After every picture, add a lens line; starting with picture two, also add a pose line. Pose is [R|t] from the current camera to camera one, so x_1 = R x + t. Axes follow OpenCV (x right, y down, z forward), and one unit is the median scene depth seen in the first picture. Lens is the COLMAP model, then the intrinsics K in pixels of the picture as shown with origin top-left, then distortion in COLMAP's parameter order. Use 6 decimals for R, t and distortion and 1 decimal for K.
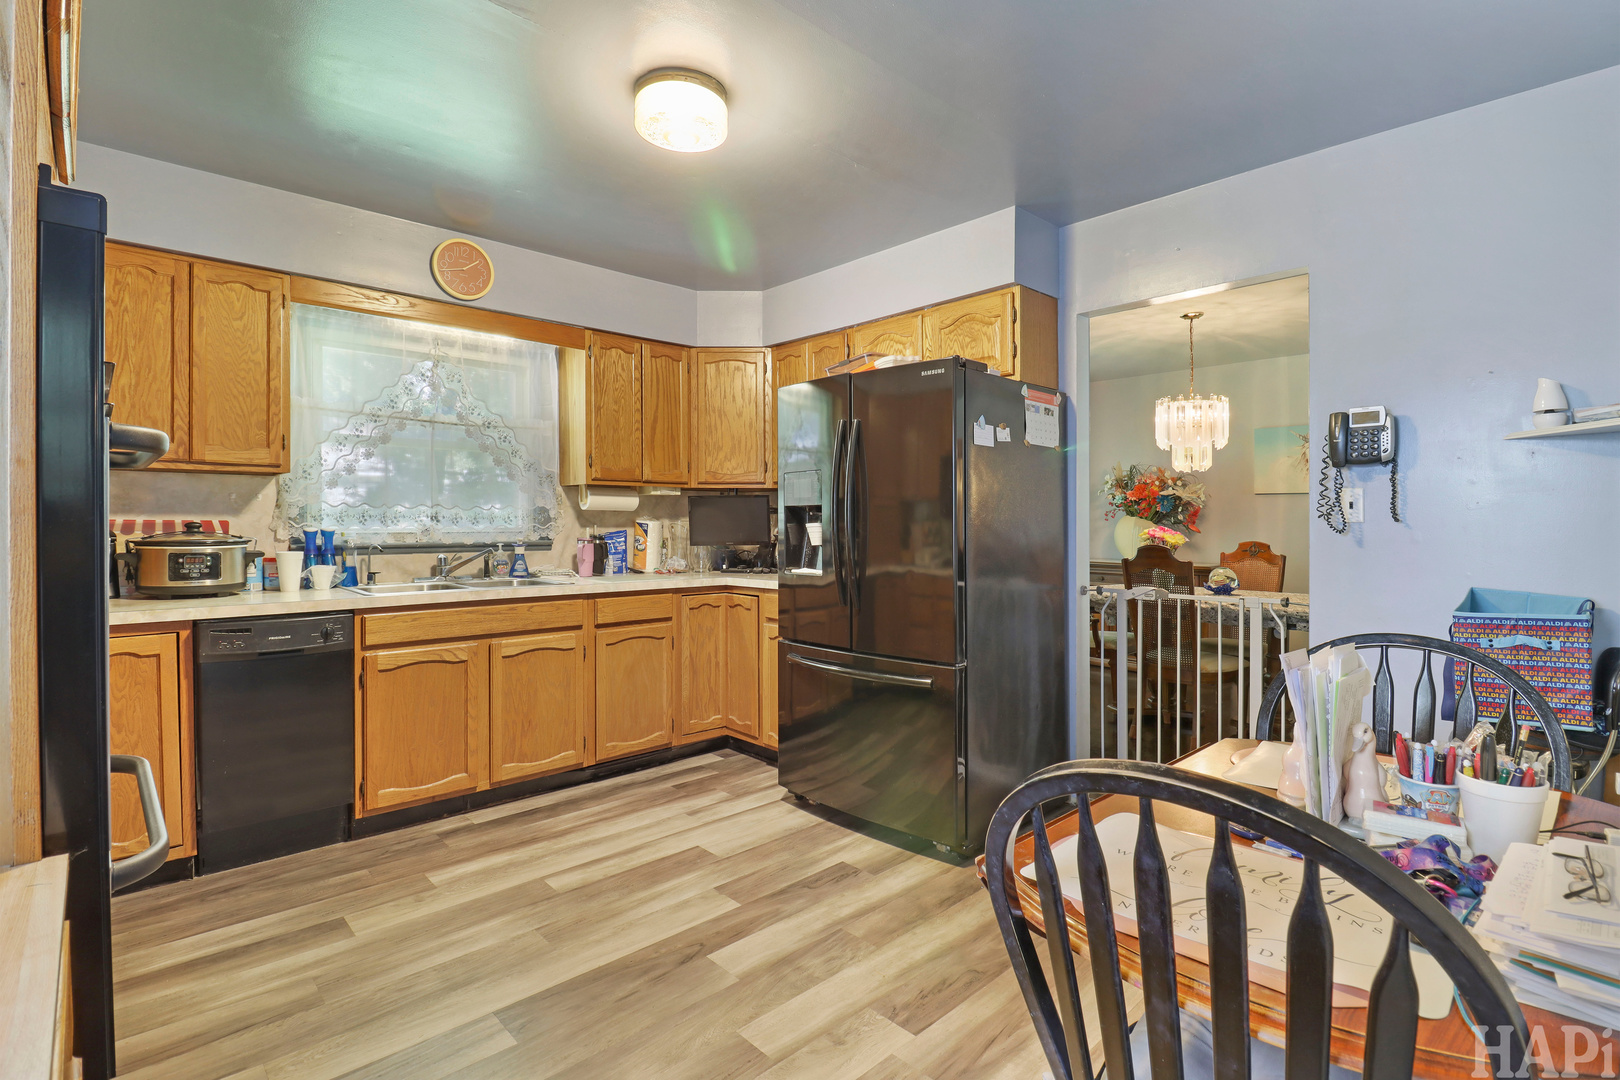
lens RADIAL K [[768.1, 0, 815.9], [0, 768.1, 532.5], [0, 0, 1]] dist [-0.010197, -0.003049]
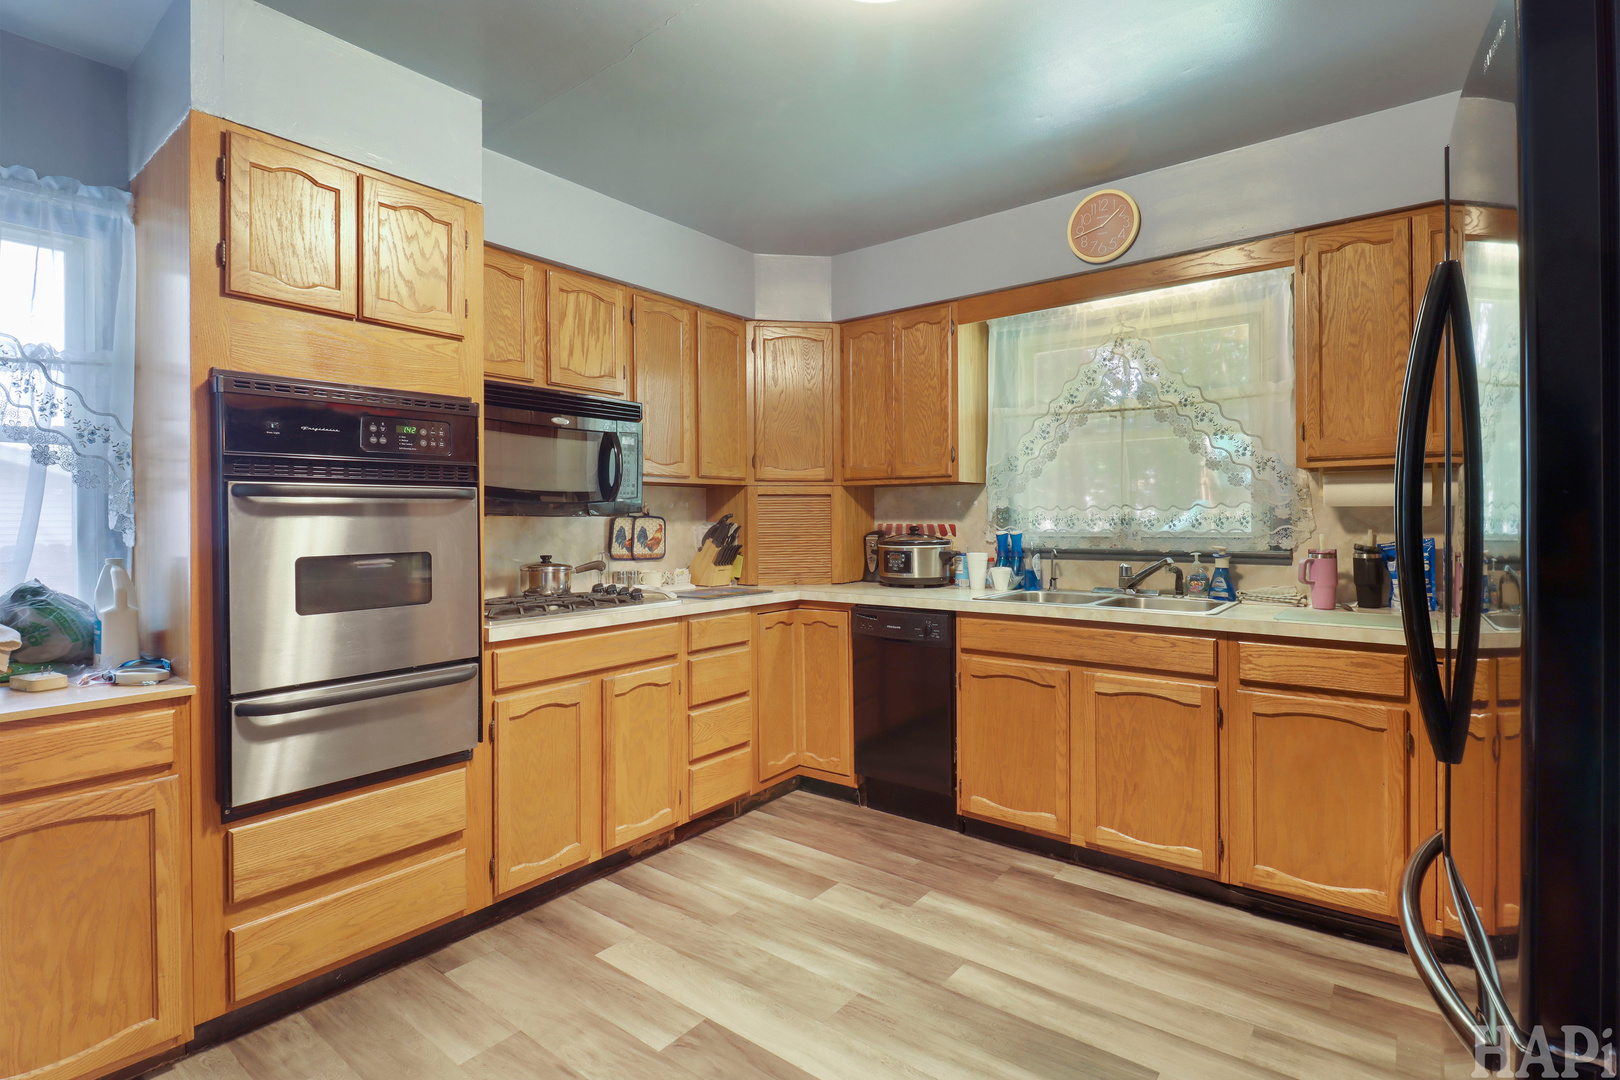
lens RADIAL K [[768.1, 0, 815.3], [0, 768.1, 534.9], [0, 0, 1]] dist [-0.010197, -0.003049]
pose [[0.150562, 0.015954, -0.988472, 0.363292], [-0.006833, 0.999863, 0.015097, -0.015866], [0.988577, 0.004481, 0.150651, 0.611726]]
